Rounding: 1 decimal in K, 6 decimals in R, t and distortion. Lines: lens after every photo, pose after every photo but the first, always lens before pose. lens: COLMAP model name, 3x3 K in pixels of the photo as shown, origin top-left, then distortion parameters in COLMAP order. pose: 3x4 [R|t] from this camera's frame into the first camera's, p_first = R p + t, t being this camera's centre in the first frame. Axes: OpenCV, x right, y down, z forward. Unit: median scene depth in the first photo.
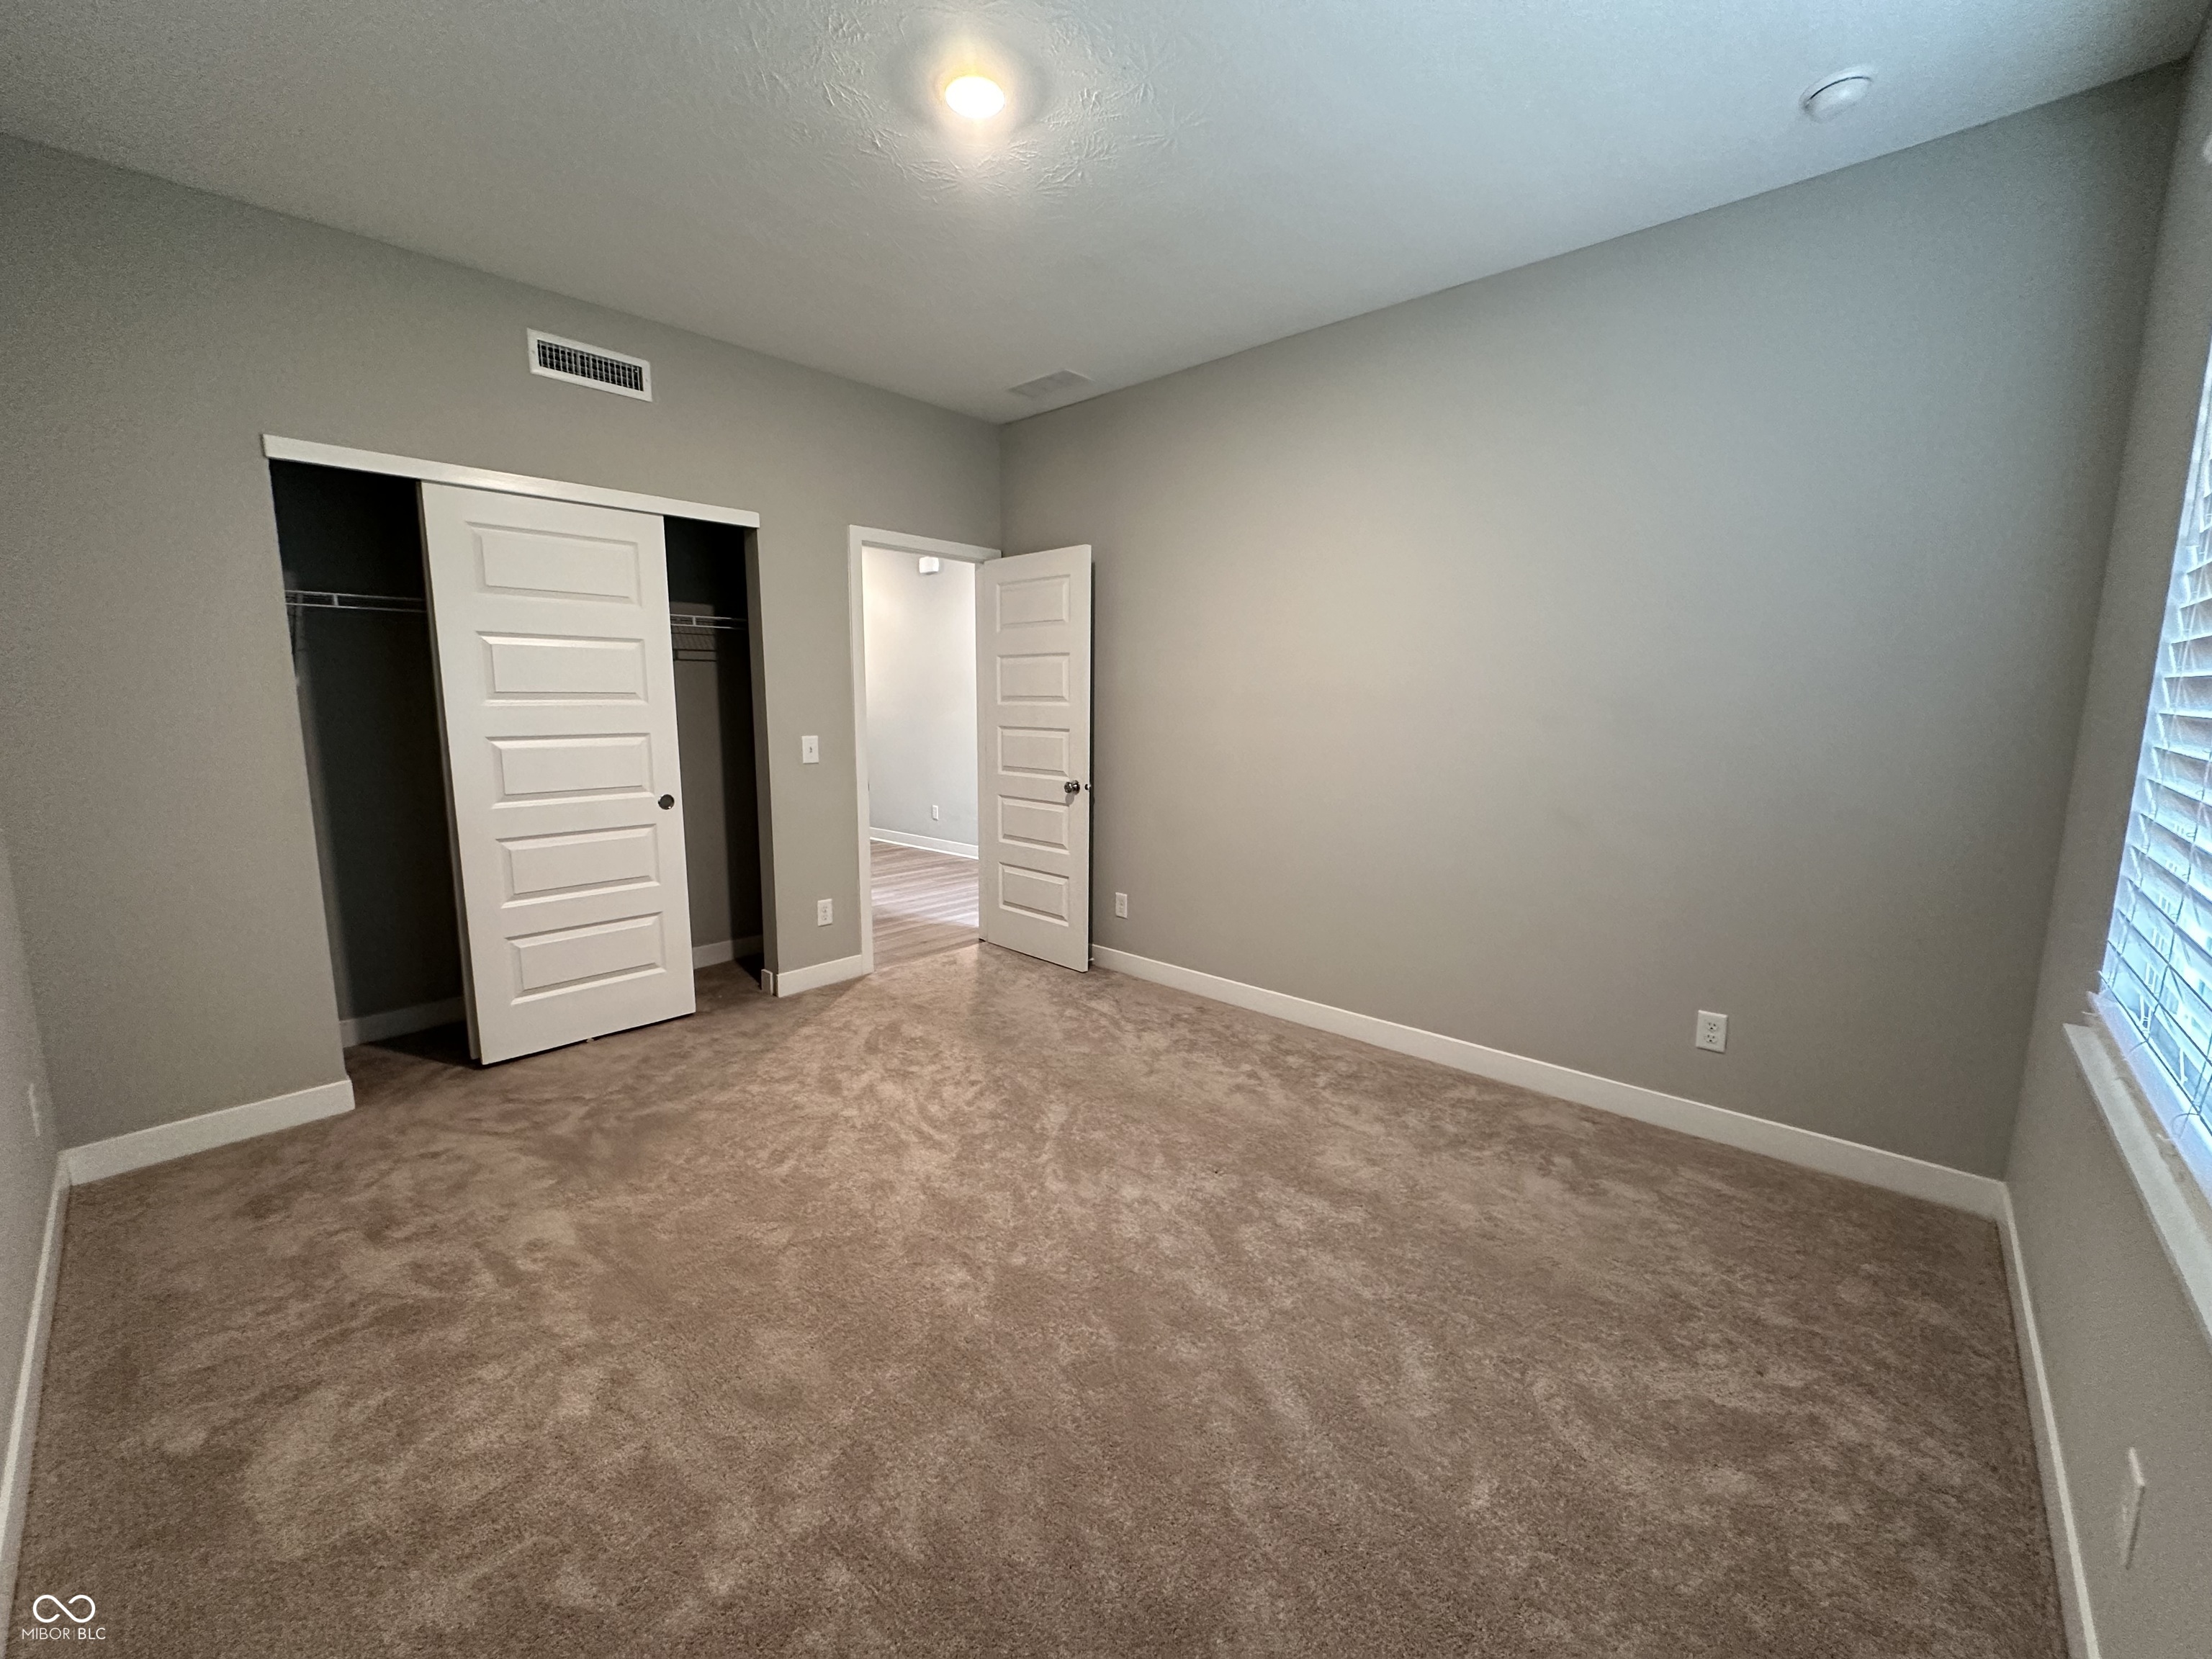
lens RADIAL K [[880.2, 0, 1109.7], [0, 880.2, 826.7], [0, 0, 1]] dist [-0.002046, 0.000652]
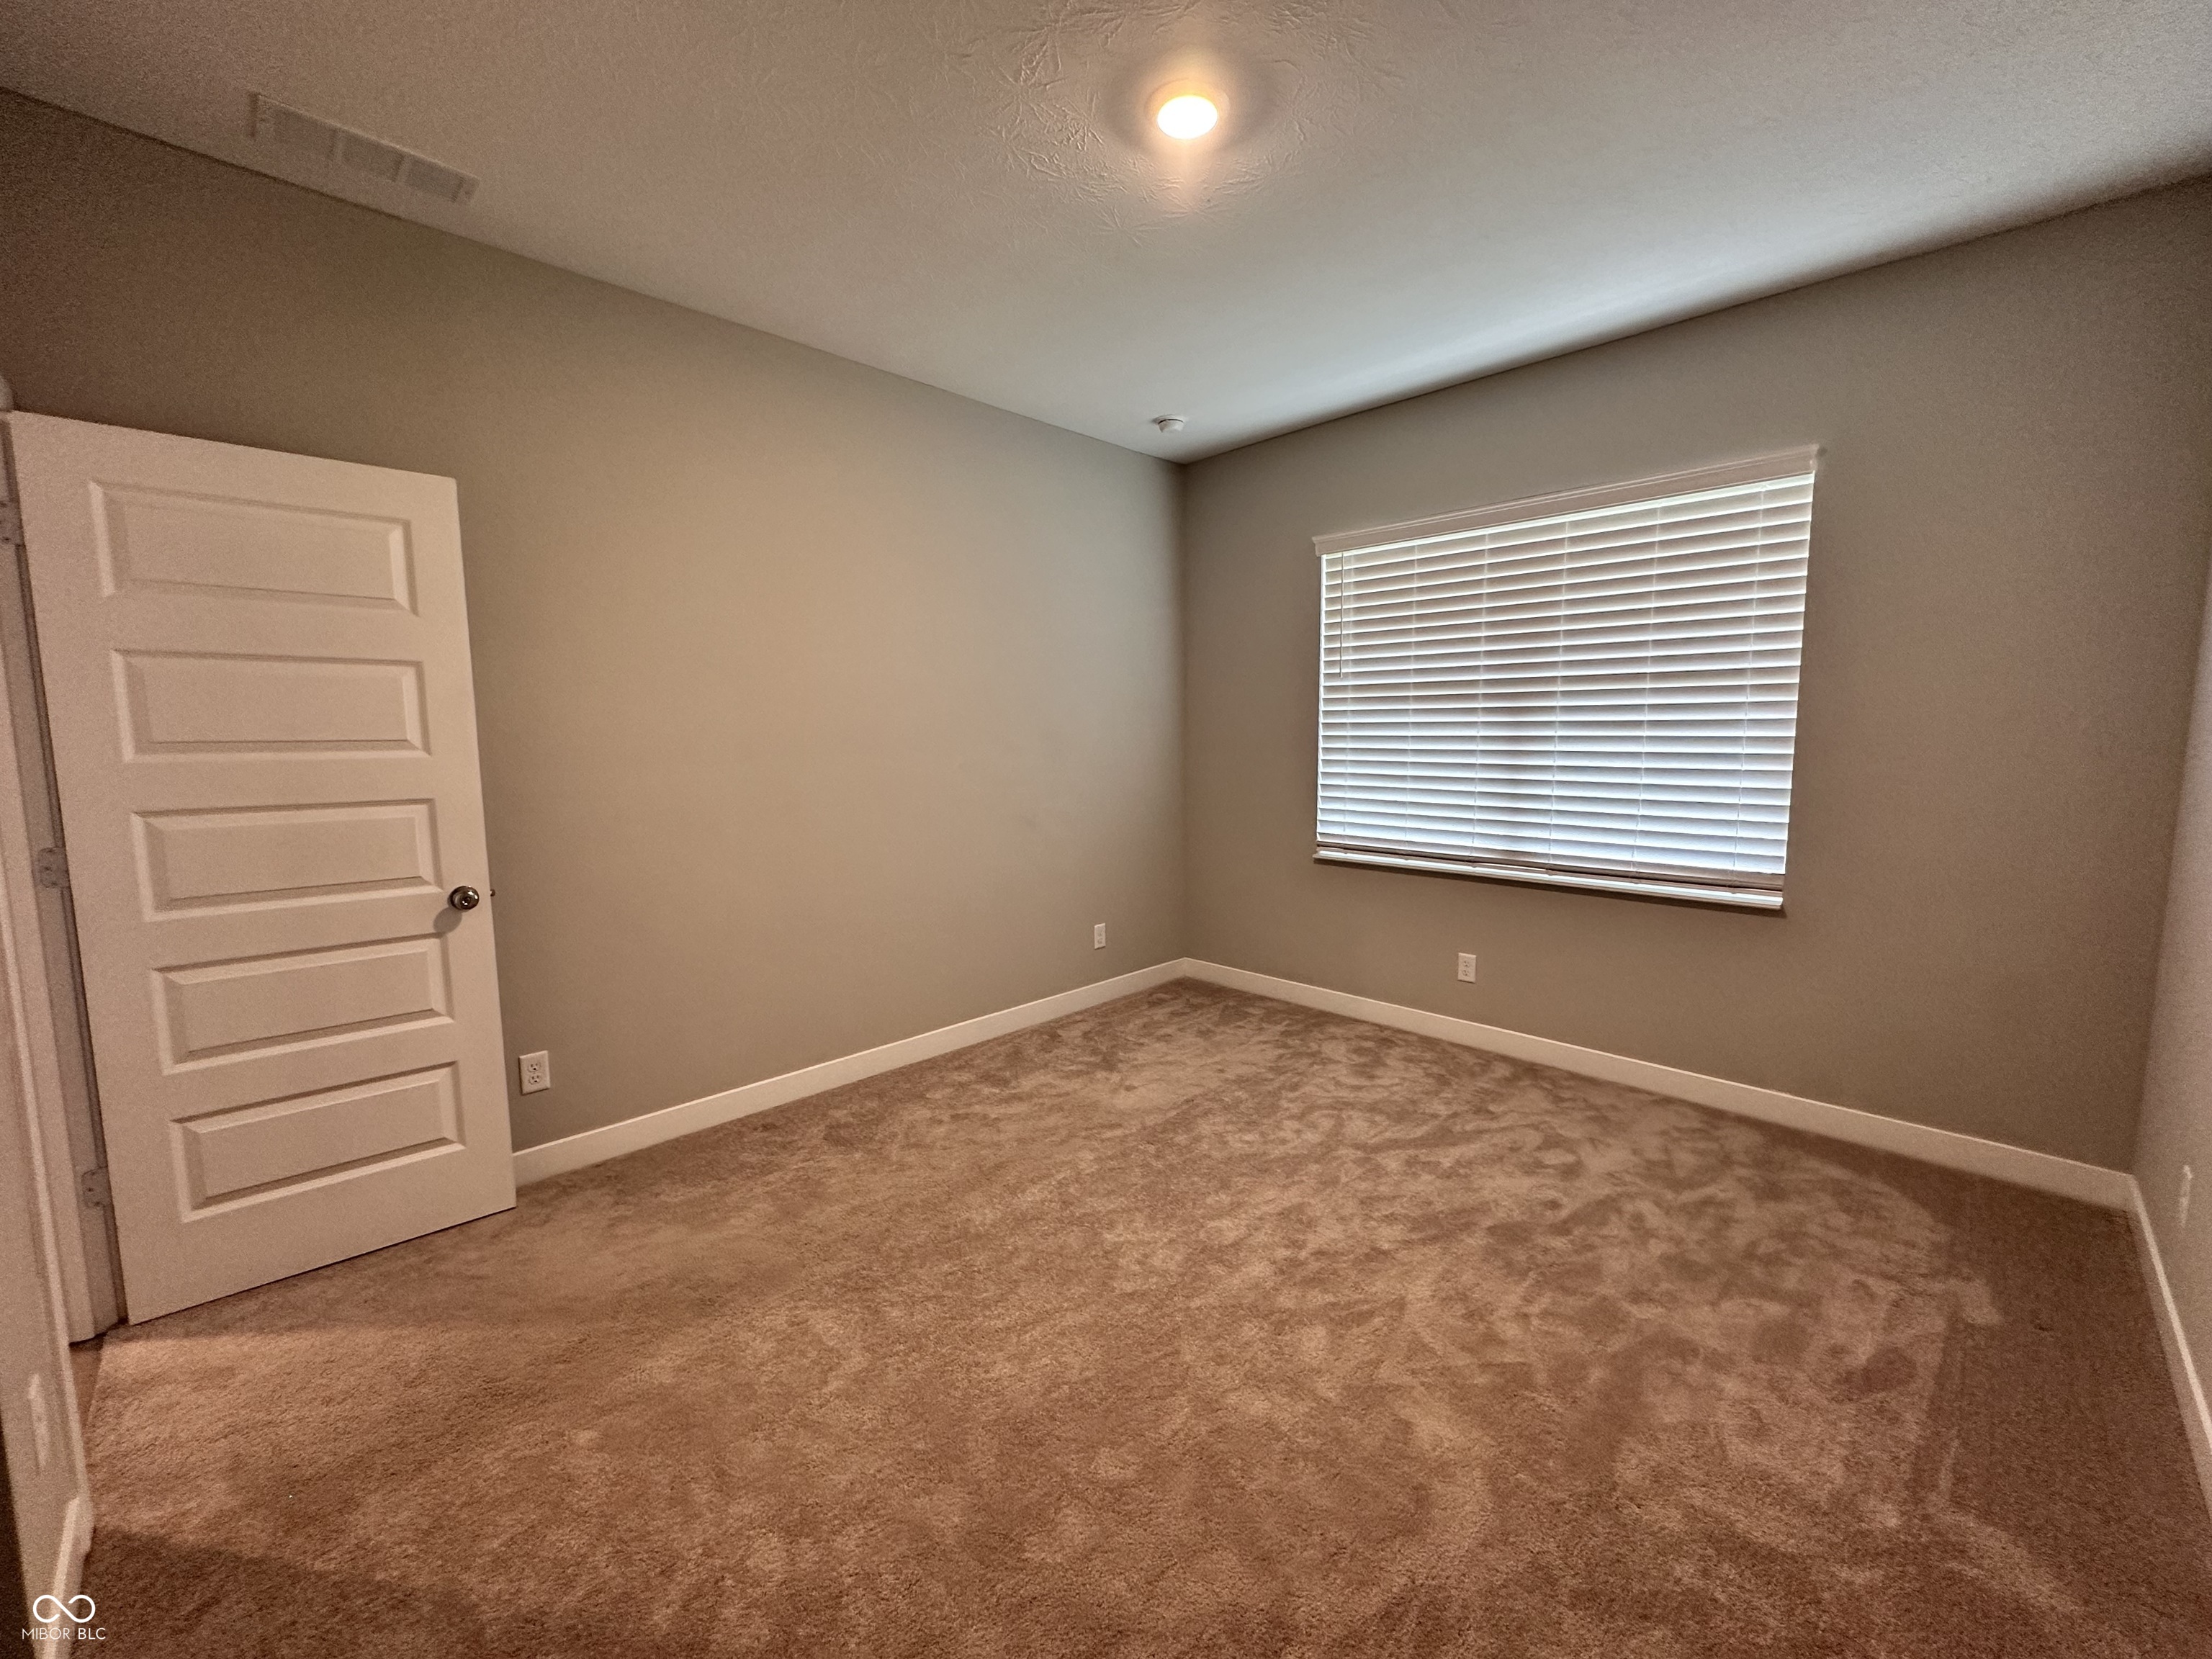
lens RADIAL K [[880.2, 0, 1108.3], [0, 880.2, 826.9], [0, 0, 1]] dist [-0.002046, 0.000652]
pose [[0.043198, -0.113609, 0.992586, -0.614005], [0.154899, 0.982261, 0.105686, -0.091268], [-0.986985, 0.149185, 0.060030, 0.580084]]
